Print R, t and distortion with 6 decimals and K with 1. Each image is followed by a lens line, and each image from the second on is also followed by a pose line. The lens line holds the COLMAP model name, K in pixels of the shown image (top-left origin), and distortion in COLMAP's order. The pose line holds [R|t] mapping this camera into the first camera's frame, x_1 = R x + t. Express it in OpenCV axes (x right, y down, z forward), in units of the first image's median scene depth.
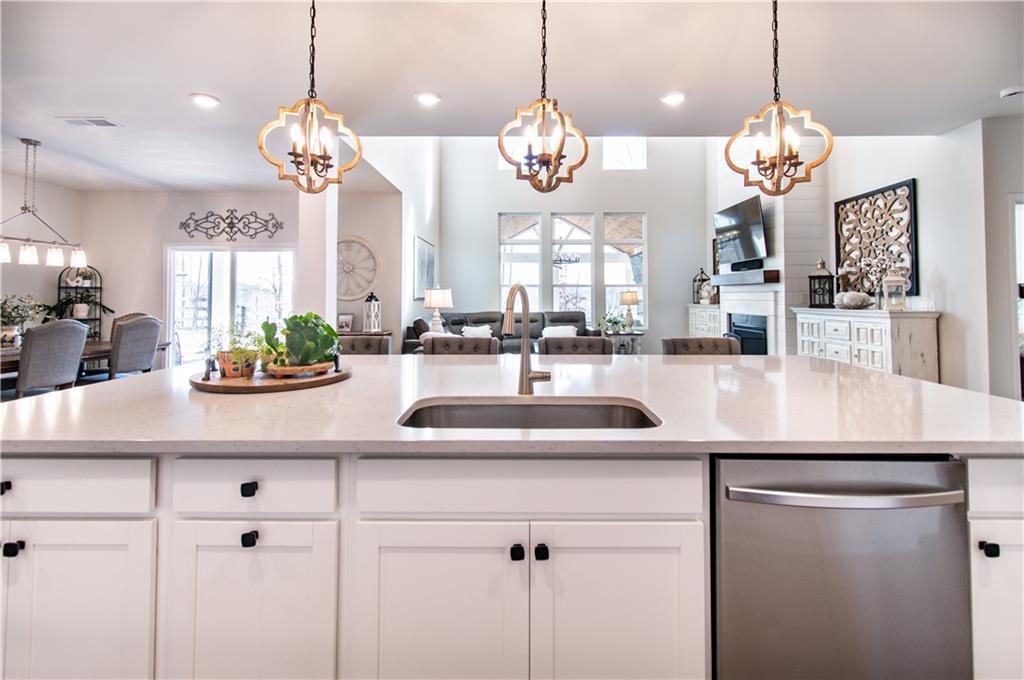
lens RADIAL K [[460.4, 0, 516.0], [0, 460.4, 285.6], [0, 0, 1]] dist [0.003862, -0.001581]
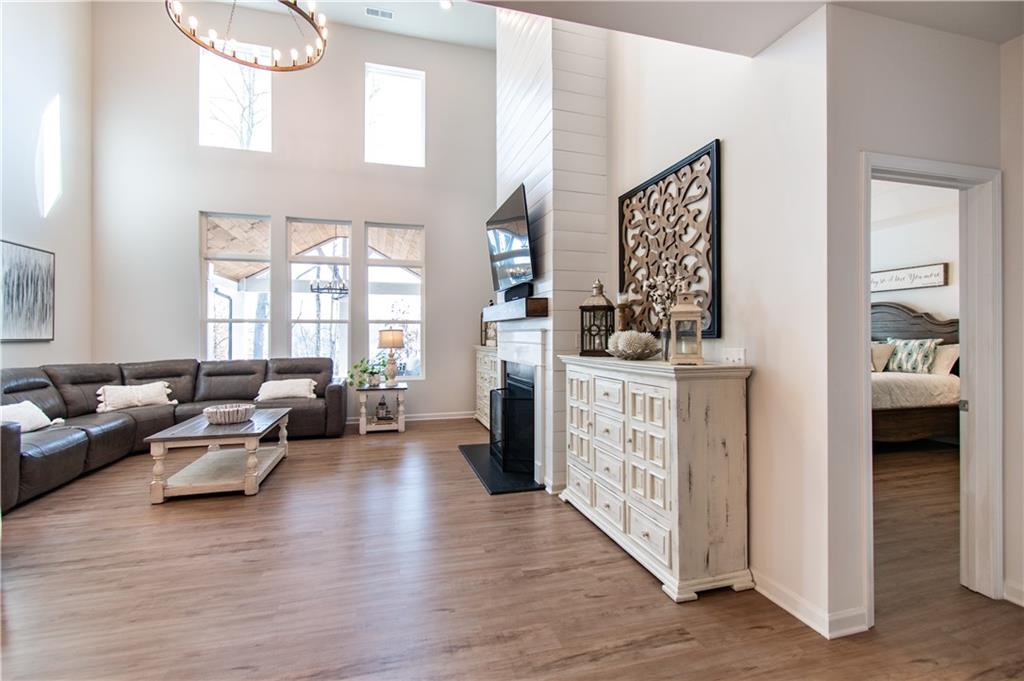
lens RADIAL K [[460.4, 0, 510.6], [0, 460.4, 335.8], [0, 0, 1]] dist [0.003862, -0.001581]
pose [[0.958640, 0.001071, 0.284621, 0.317262], [-0.008156, 0.999686, 0.023710, 0.005212], [-0.284506, -0.025050, 0.958347, 0.362595]]
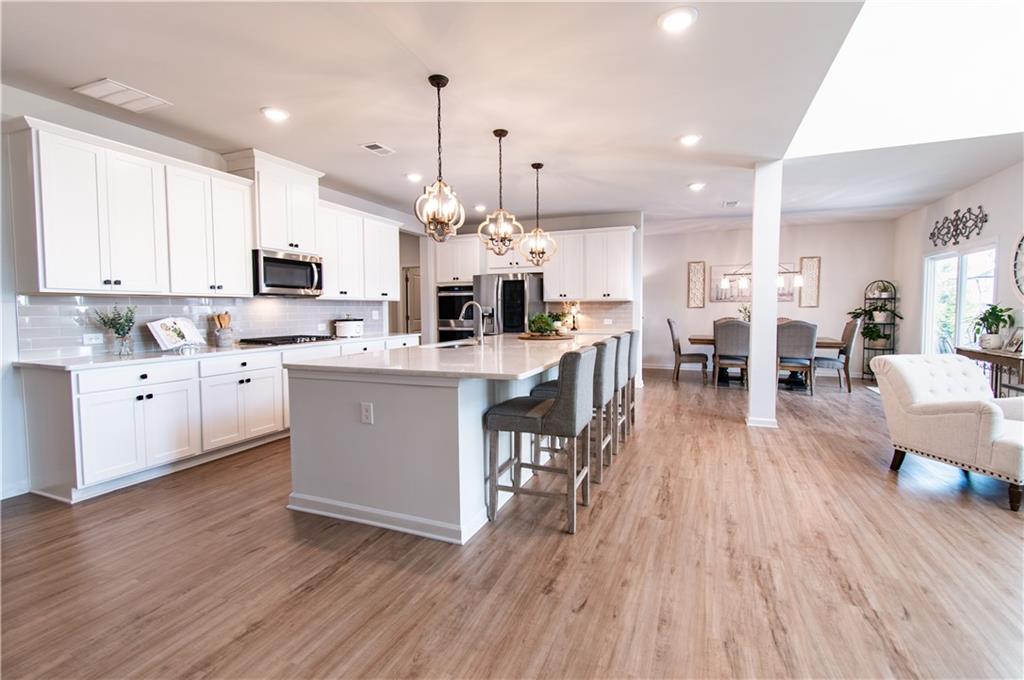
lens RADIAL K [[460.4, 0, 513.1], [0, 460.4, 330.7], [0, 0, 1]] dist [0.003862, -0.001581]
pose [[-0.379562, 0.044237, -0.924108, 0.623279], [0.029095, 0.998933, 0.035868, 0.018398], [0.924709, -0.013273, -0.380444, 0.564027]]
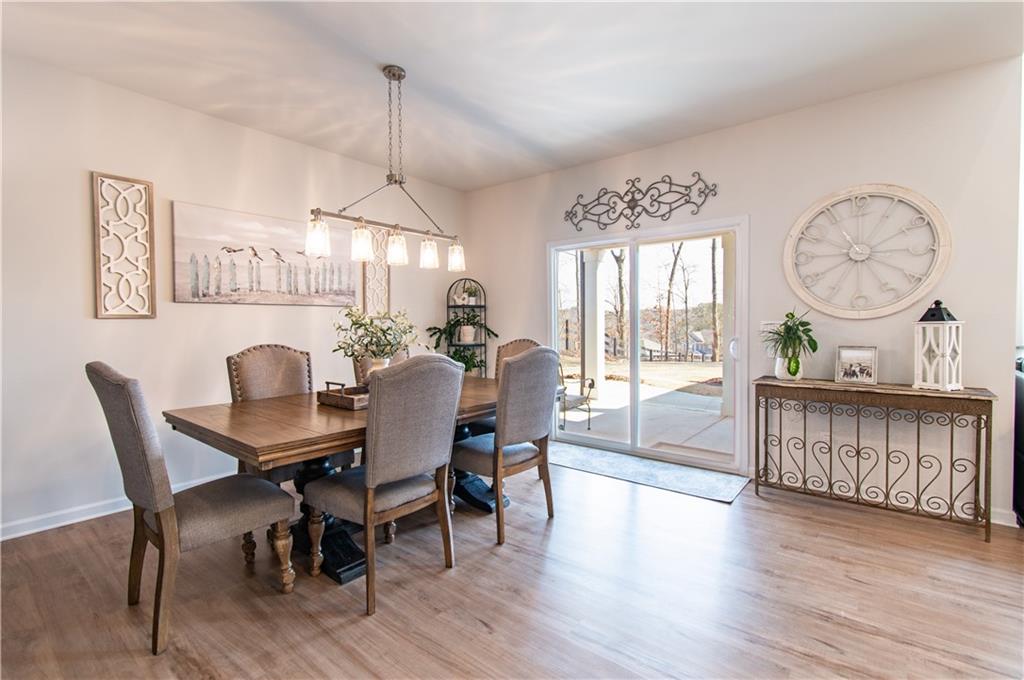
lens RADIAL K [[460.4, 0, 521.5], [0, 460.4, 333.4], [0, 0, 1]] dist [0.003862, -0.001581]
pose [[0.787539, 0.010849, -0.616169, -0.364850], [0.021633, 0.998742, 0.045235, 0.018186], [0.615885, -0.048954, 0.786314, 0.417465]]
